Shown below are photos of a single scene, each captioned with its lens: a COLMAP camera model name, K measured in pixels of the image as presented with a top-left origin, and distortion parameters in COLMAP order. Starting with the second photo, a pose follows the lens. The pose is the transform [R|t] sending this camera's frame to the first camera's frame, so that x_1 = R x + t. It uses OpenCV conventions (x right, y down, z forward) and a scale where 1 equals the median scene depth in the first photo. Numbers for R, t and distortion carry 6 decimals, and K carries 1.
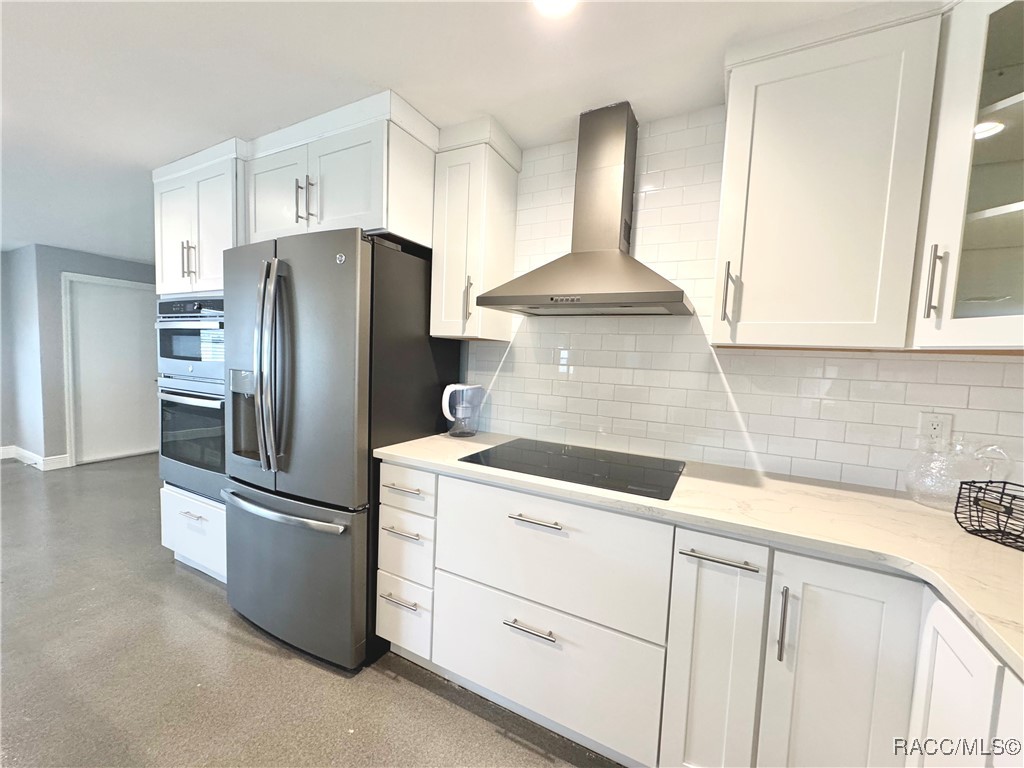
lens RADIAL K [[406.7, 0, 512.8], [0, 406.7, 385.1], [0, 0, 1]] dist [-0.003690, 0.001382]
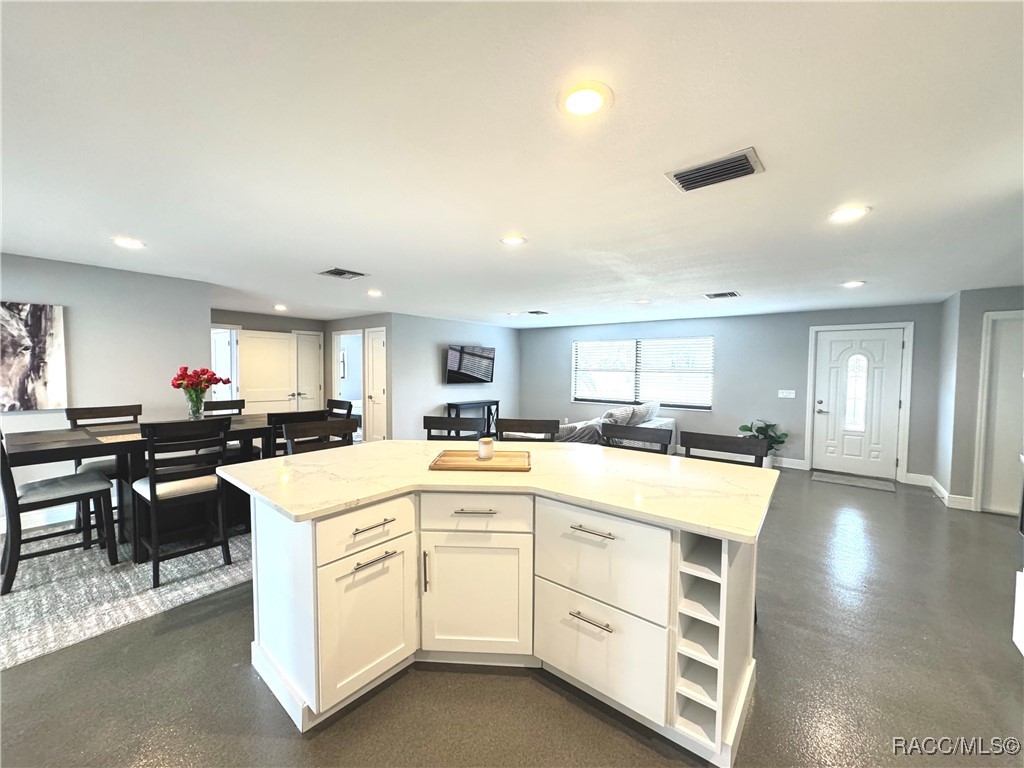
lens RADIAL K [[406.7, 0, 508.2], [0, 406.7, 383.6], [0, 0, 1]] dist [-0.003690, 0.001382]
pose [[-0.182259, 0.004376, -0.983241, 0.177097], [-0.084373, 0.996232, 0.020074, -0.074885], [0.979624, 0.086618, -0.181203, 0.153534]]
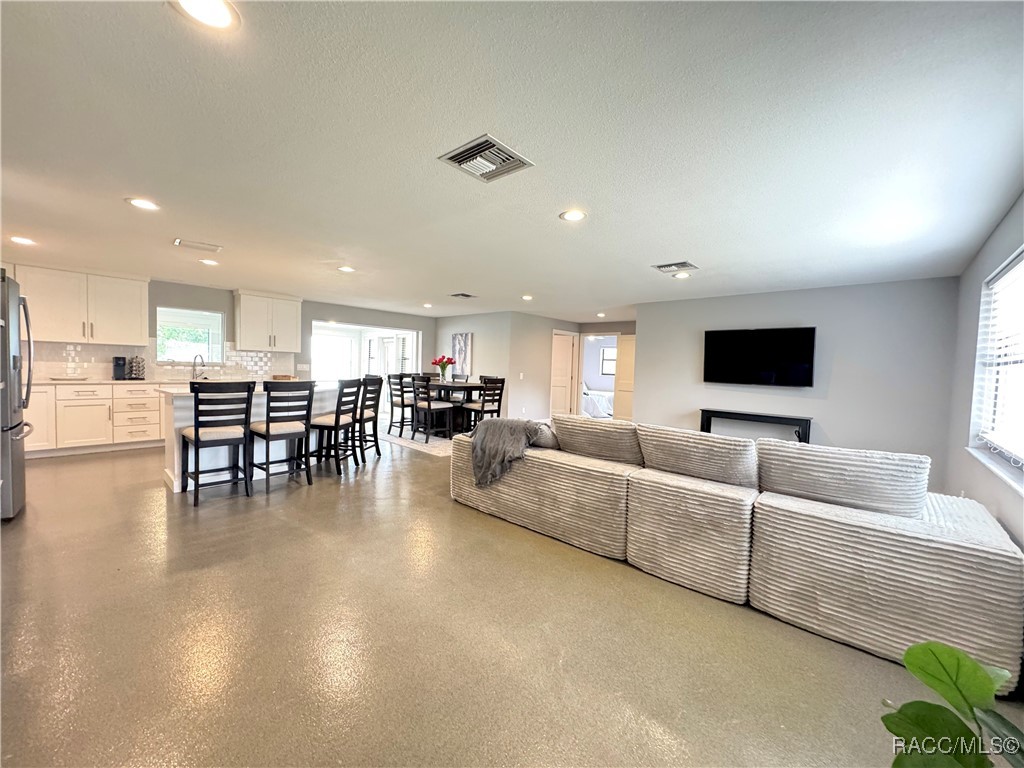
lens RADIAL K [[406.7, 0, 510.5], [0, 406.7, 385.4], [0, 0, 1]] dist [-0.003690, 0.001382]
pose [[-0.964609, -0.077913, 0.251912, -3.370824], [-0.047961, 0.991255, 0.122932, -0.242828], [-0.259287, 0.106500, -0.959910, 2.313758]]
